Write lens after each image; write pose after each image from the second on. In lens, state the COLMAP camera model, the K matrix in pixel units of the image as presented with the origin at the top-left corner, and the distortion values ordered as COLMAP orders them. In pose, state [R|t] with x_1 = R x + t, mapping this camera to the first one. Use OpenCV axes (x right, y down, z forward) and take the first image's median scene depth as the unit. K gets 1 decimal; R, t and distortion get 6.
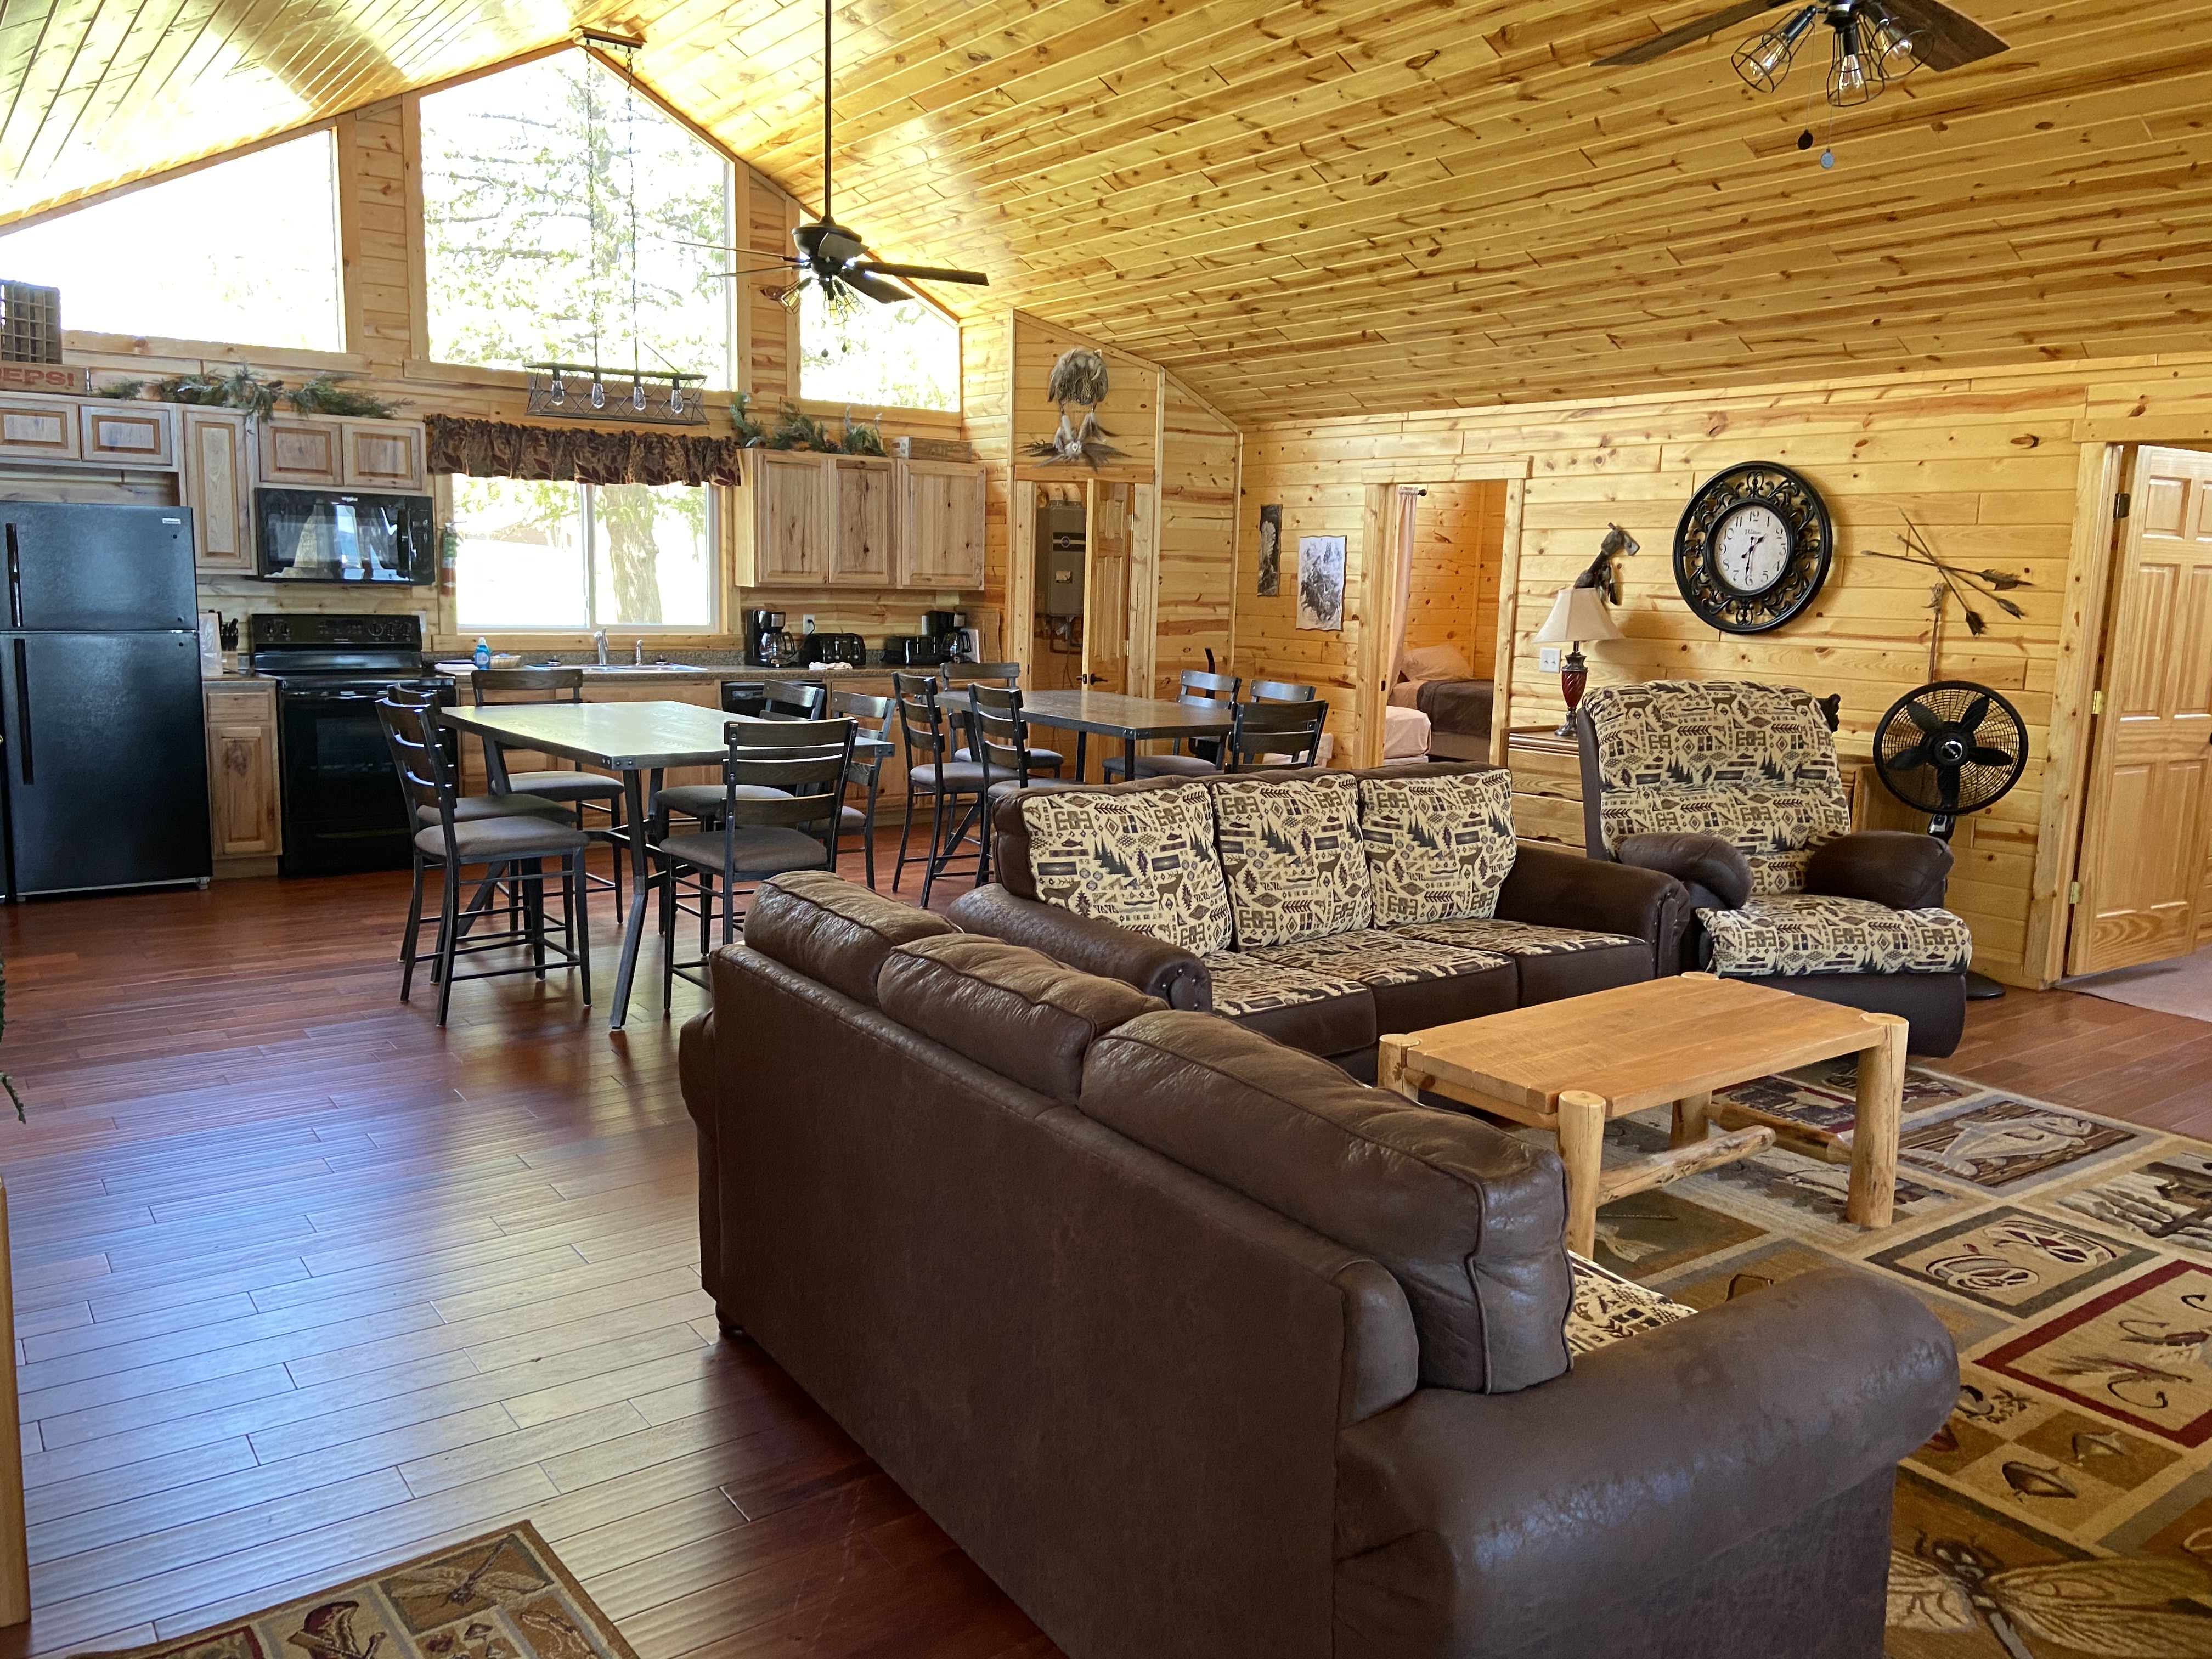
lens RADIAL K [[1696.4, 0, 1105.8], [0, 1696.4, 834.0], [0, 0, 1]] dist [0.013872, 0.002063]
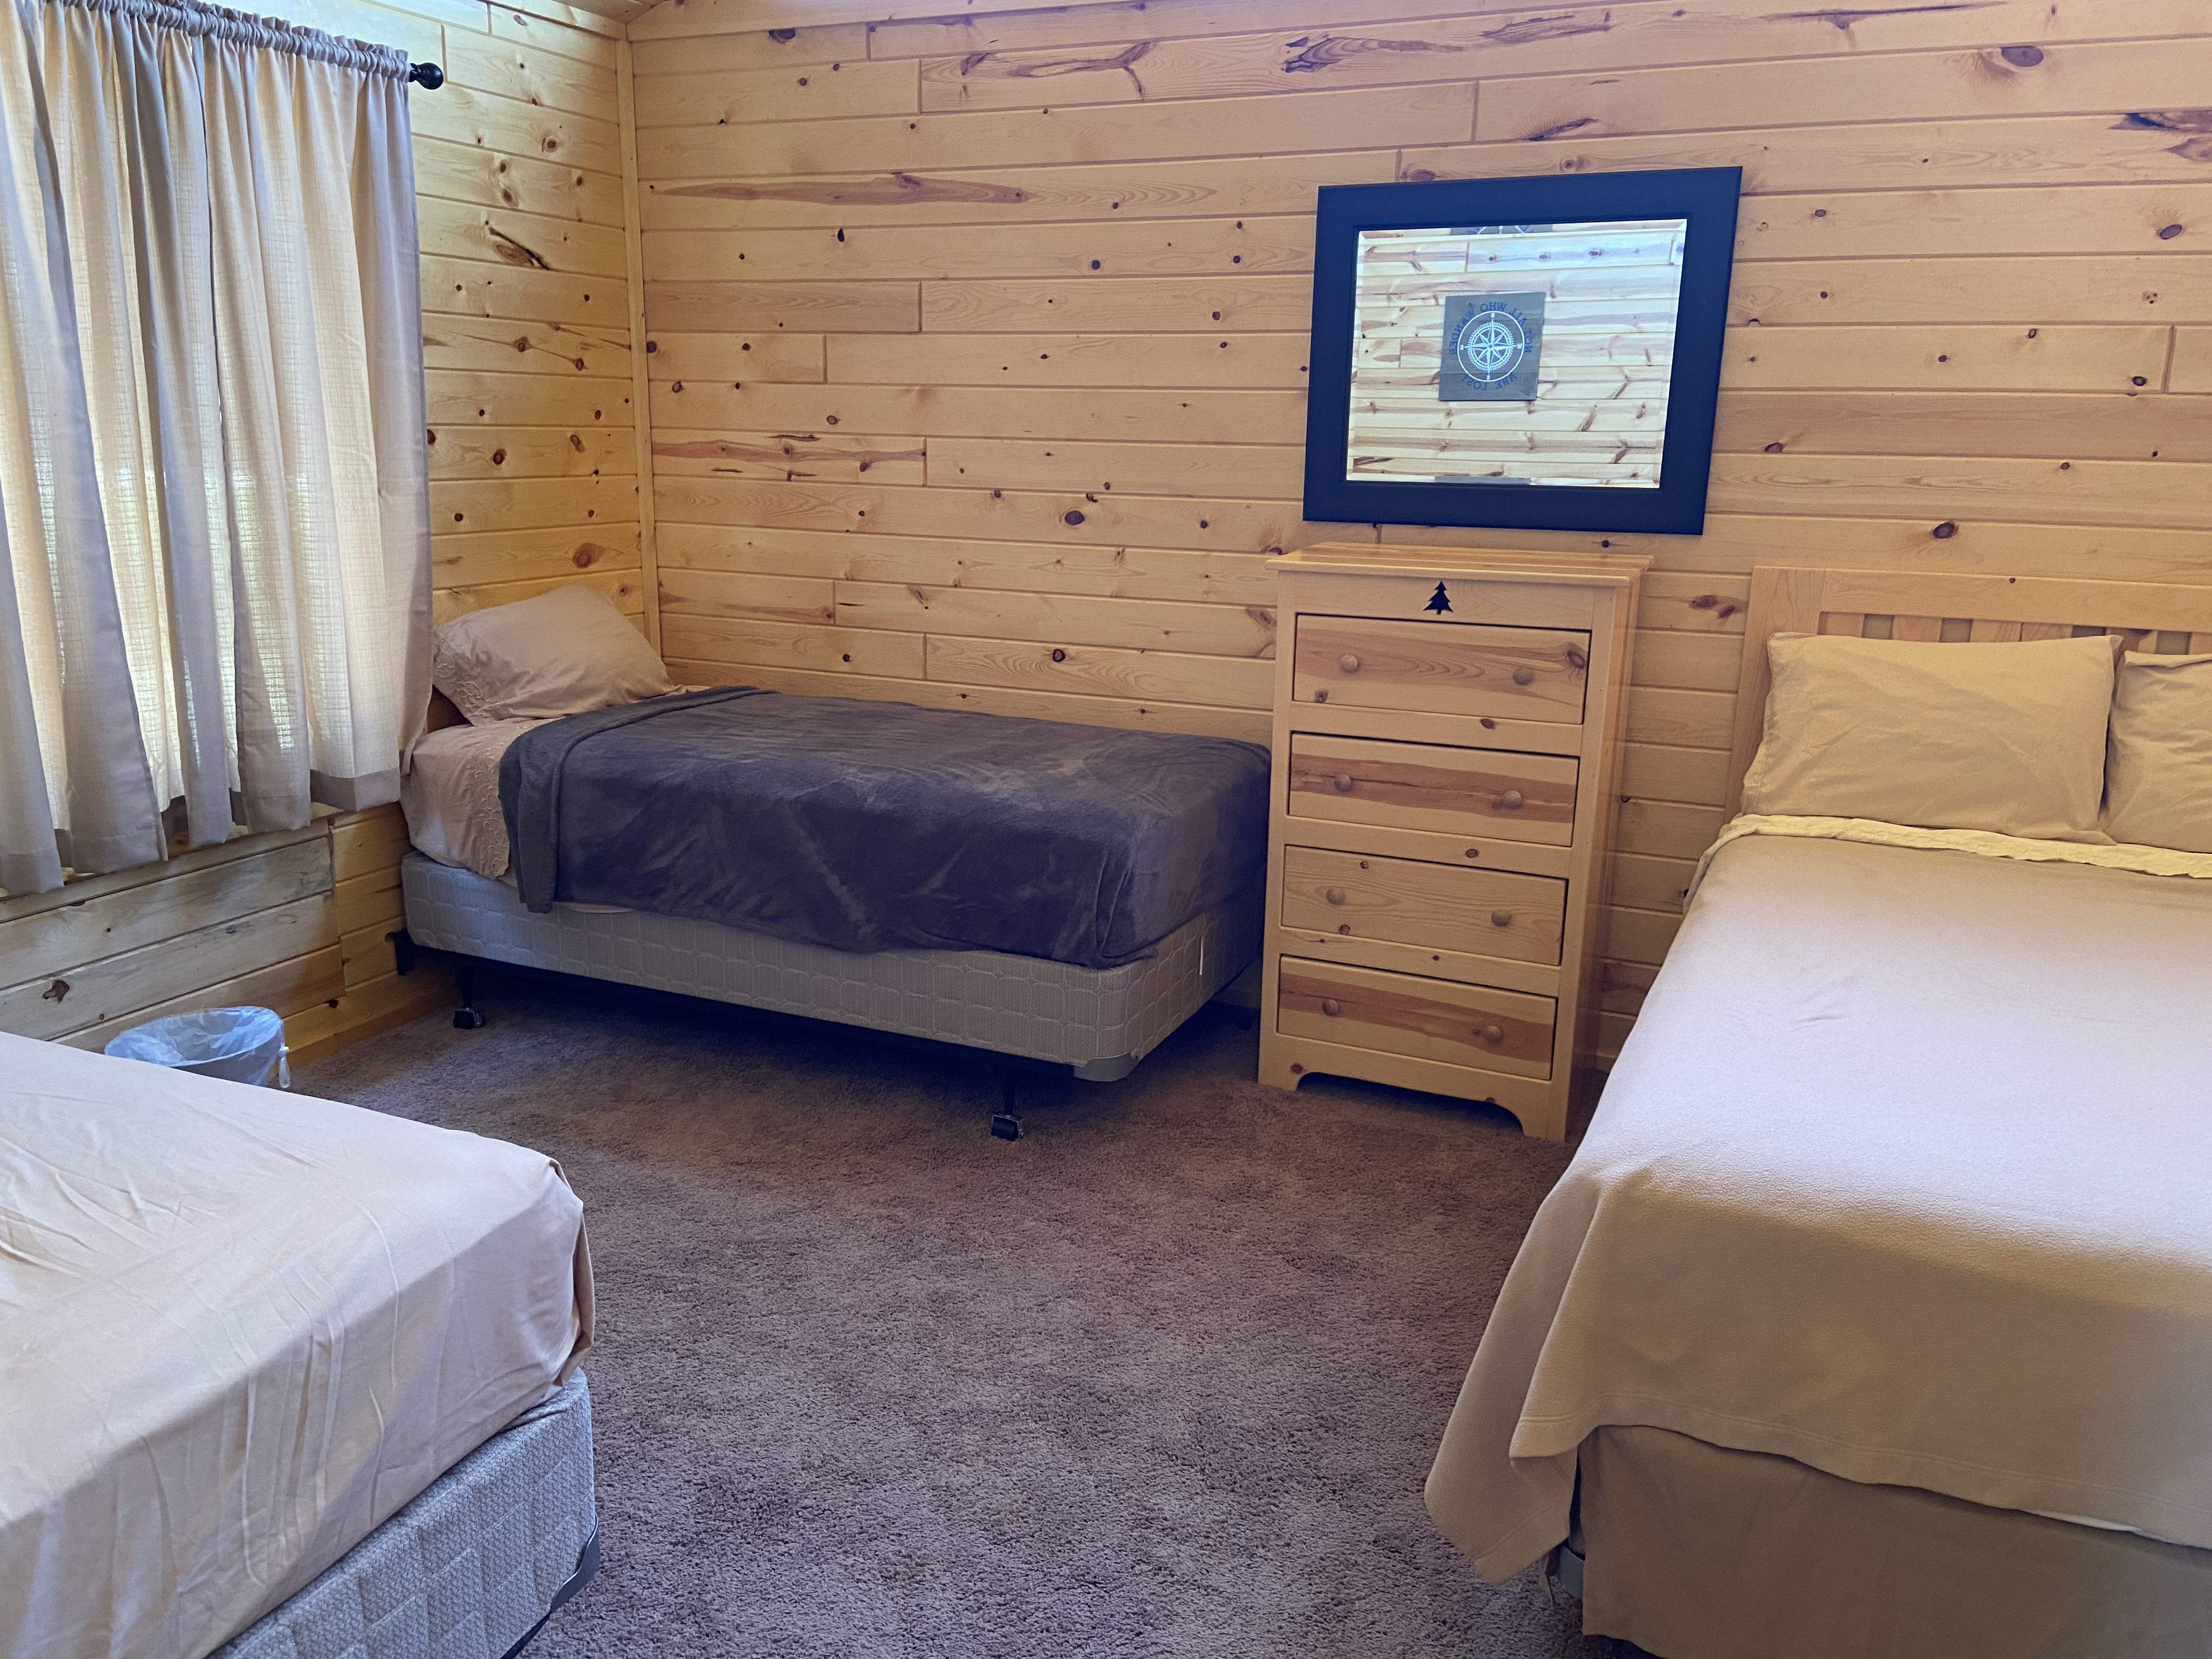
lens RADIAL K [[1696.4, 0, 1104.9], [0, 1696.4, 828.1], [0, 0, 1]] dist [0.013872, 0.002063]
pose [[0.866247, -0.137374, 0.480359, 0.128549], [0.080595, 0.987286, 0.137007, -0.104215], [-0.493073, -0.079968, 0.866305, 0.676837]]
